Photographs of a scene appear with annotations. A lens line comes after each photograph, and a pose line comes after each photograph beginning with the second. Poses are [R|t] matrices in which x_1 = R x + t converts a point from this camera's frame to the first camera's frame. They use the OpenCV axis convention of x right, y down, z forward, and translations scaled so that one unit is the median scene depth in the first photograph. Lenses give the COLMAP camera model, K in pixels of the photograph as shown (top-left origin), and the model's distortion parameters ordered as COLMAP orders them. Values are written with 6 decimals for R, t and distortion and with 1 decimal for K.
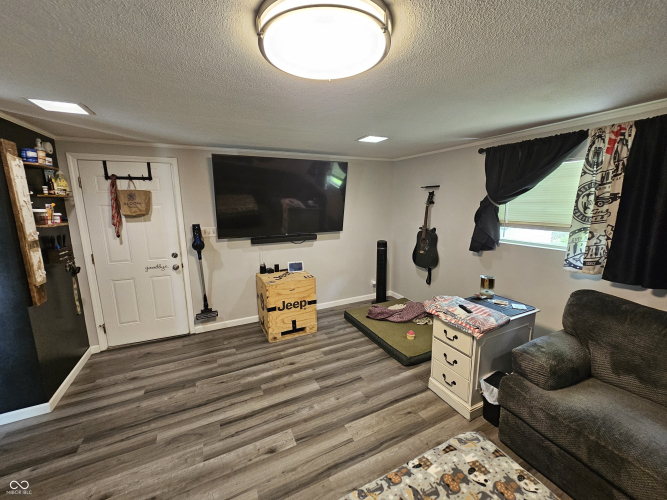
lens RADIAL K [[270.9, 0, 334.7], [0, 270.9, 248.4], [0, 0, 1]] dist [-0.000090, -0.000102]
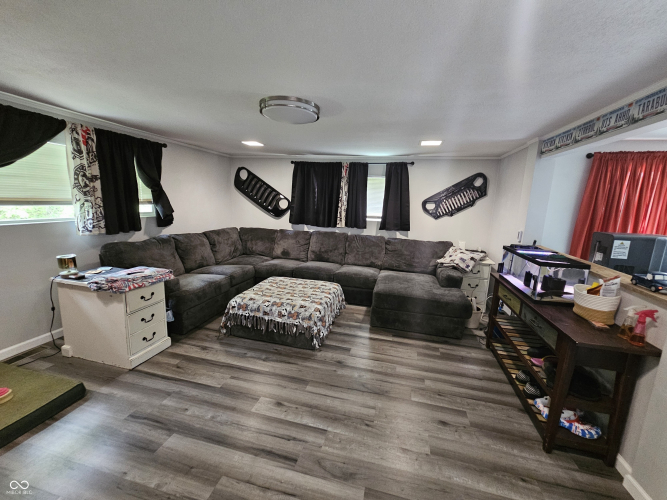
lens RADIAL K [[270.9, 0, 340.9], [0, 270.9, 246.2], [0, 0, 1]] dist [-0.000090, -0.000102]
pose [[-0.778720, -0.129197, 0.613925, -0.947097], [0.072446, 0.953502, 0.292551, -0.169510], [-0.623175, 0.272291, -0.733151, 1.357414]]
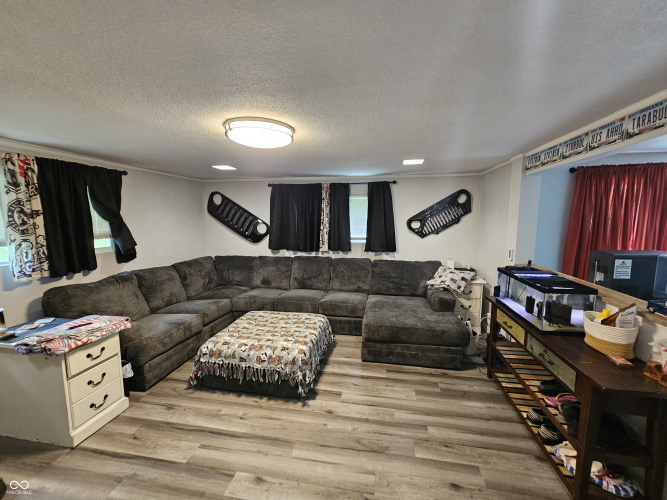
lens RADIAL K [[270.9, 0, 342.2], [0, 270.9, 246.6], [0, 0, 1]] dist [-0.000090, -0.000102]
pose [[-0.821034, -0.053486, 0.568369, -0.866500], [0.105334, 0.964314, 0.242905, -0.197196], [-0.561078, 0.259302, -0.786101, 1.243742]]
